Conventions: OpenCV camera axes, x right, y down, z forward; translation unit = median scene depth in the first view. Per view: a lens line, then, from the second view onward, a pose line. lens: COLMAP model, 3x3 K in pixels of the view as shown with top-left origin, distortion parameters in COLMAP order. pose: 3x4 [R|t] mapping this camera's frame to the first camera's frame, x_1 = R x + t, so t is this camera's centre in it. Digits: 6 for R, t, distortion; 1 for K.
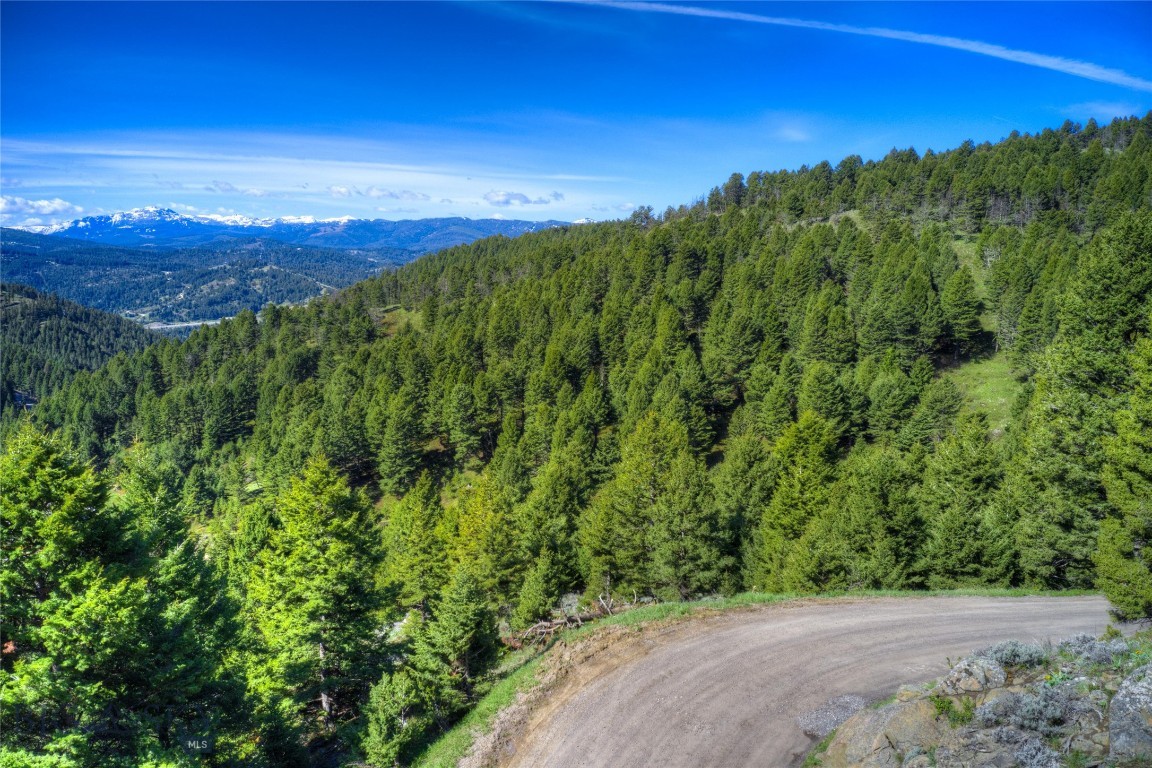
lens RADIAL K [[894.6, 0, 576.0], [0, 894.6, 384.0], [0, 0, 1]] dist [0.003475, -0.211122]
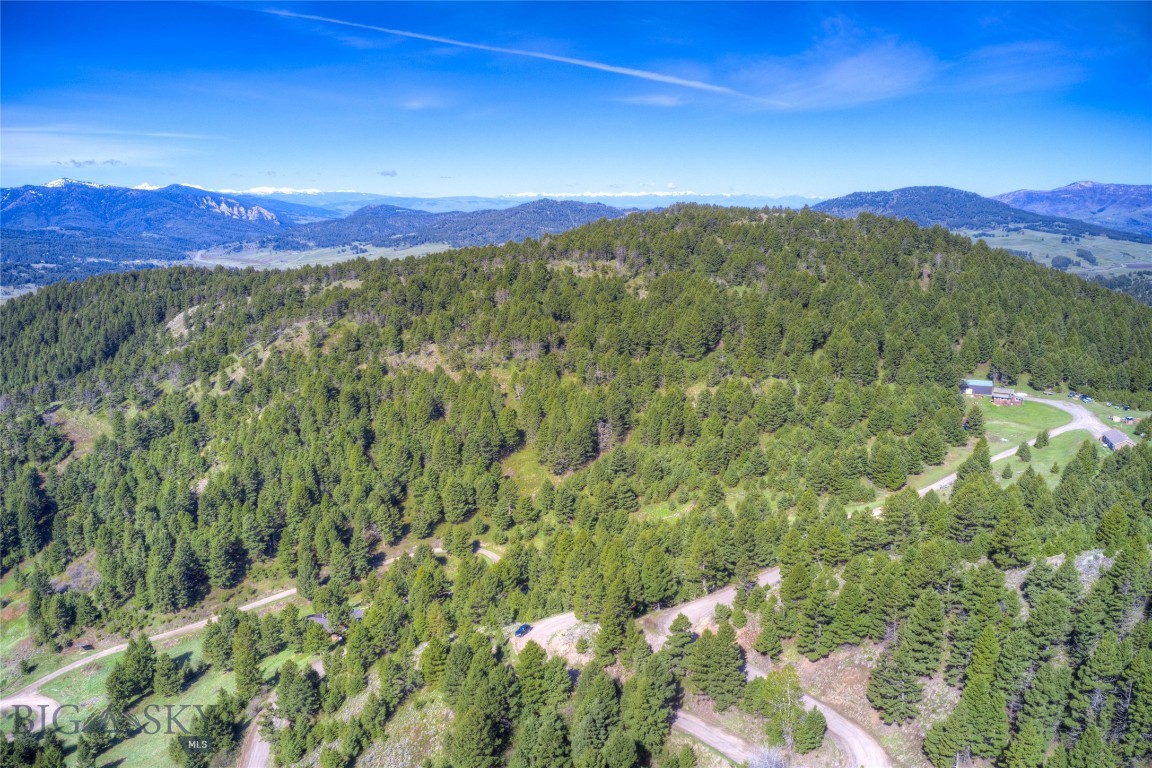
lens RADIAL K [[894.6, 0, 576.0], [0, 894.6, 384.0], [0, 0, 1]] dist [0.003475, -0.211122]
pose [[0.857738, -0.116596, 0.500691, -0.380158], [0.088259, 0.992879, 0.080014, -0.299188], [-0.506455, -0.024441, 0.861920, -0.703129]]
